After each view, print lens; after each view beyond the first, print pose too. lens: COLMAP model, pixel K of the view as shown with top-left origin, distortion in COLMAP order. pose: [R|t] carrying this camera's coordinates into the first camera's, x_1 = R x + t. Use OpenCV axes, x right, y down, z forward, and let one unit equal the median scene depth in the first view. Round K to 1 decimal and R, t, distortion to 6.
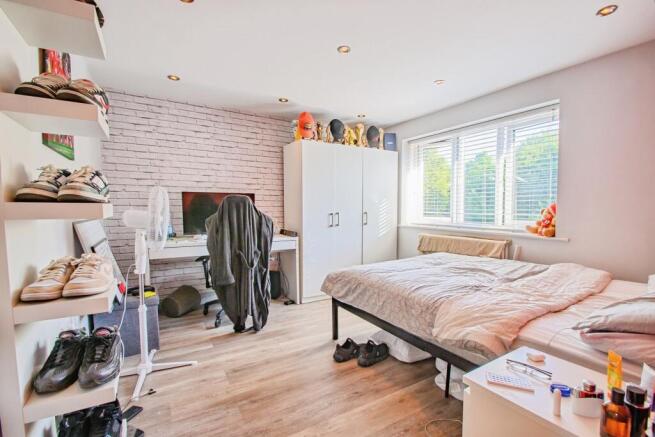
lens RADIAL K [[298.7, 0, 324.8], [0, 298.7, 215.6], [0, 0, 1]] dist [0.007286, -0.000243]
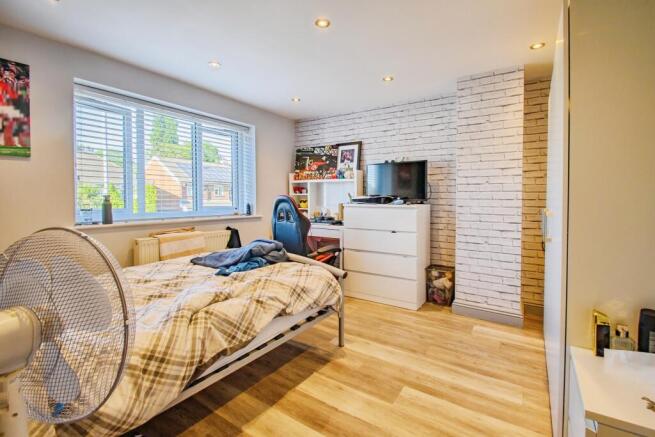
lens RADIAL K [[298.7, 0, 325.9], [0, 298.7, 220.0], [0, 0, 1]] dist [0.007286, -0.000243]
pose [[0.422564, 0.068572, -0.903735, 0.466671], [-0.030841, 0.997644, 0.061277, -0.007983], [0.905808, 0.001979, 0.423683, 0.291709]]
